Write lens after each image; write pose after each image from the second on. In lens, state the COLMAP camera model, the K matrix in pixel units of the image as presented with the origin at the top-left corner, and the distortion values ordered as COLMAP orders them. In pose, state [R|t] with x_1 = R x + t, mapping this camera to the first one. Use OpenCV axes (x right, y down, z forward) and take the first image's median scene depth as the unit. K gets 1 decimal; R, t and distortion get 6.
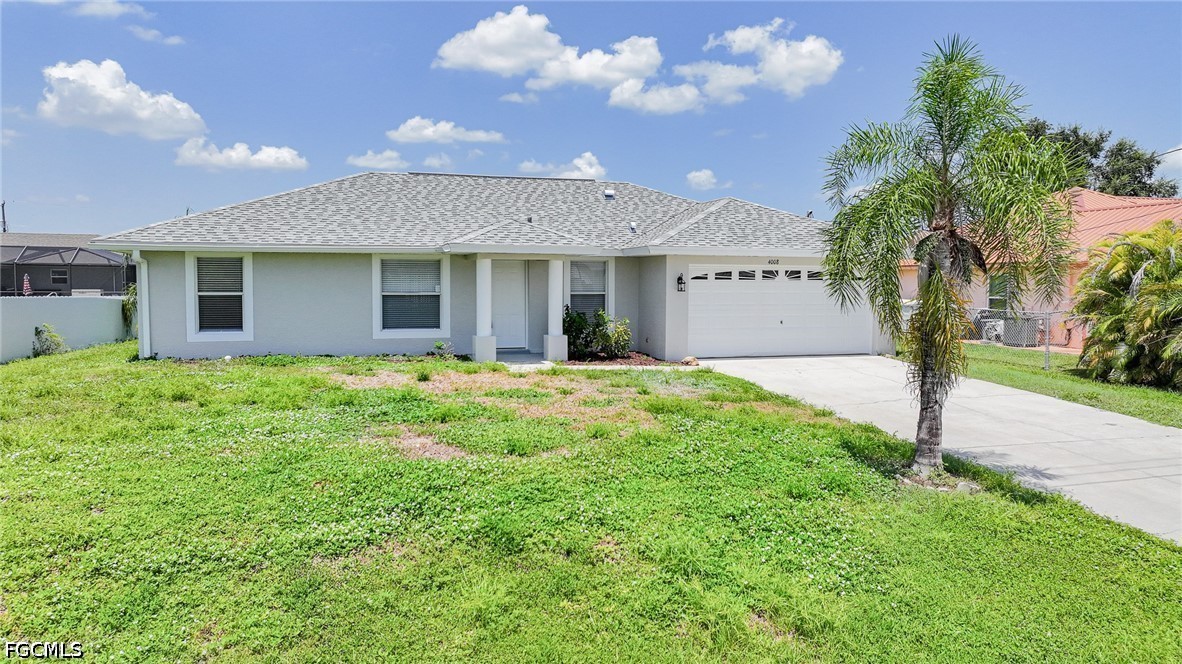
lens RADIAL K [[822.8, 0, 591.0], [0, 822.8, 332.0], [0, 0, 1]] dist [0.008501, 0.010161]
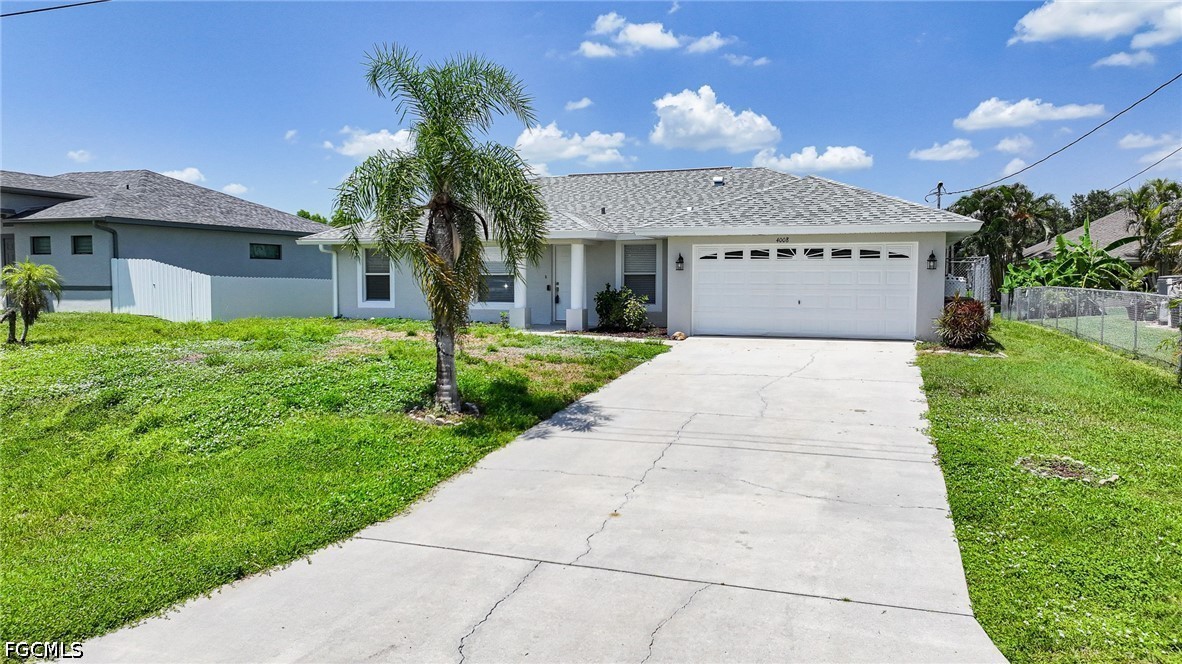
lens RADIAL K [[822.8, 0, 591.0], [0, 822.8, 332.0], [0, 0, 1]] dist [0.008501, 0.010161]
pose [[0.795238, 0.036496, -0.605198, 0.665283], [-0.035165, 0.999283, 0.014053, 0.018980], [0.605277, 0.010107, 0.795951, 0.091297]]
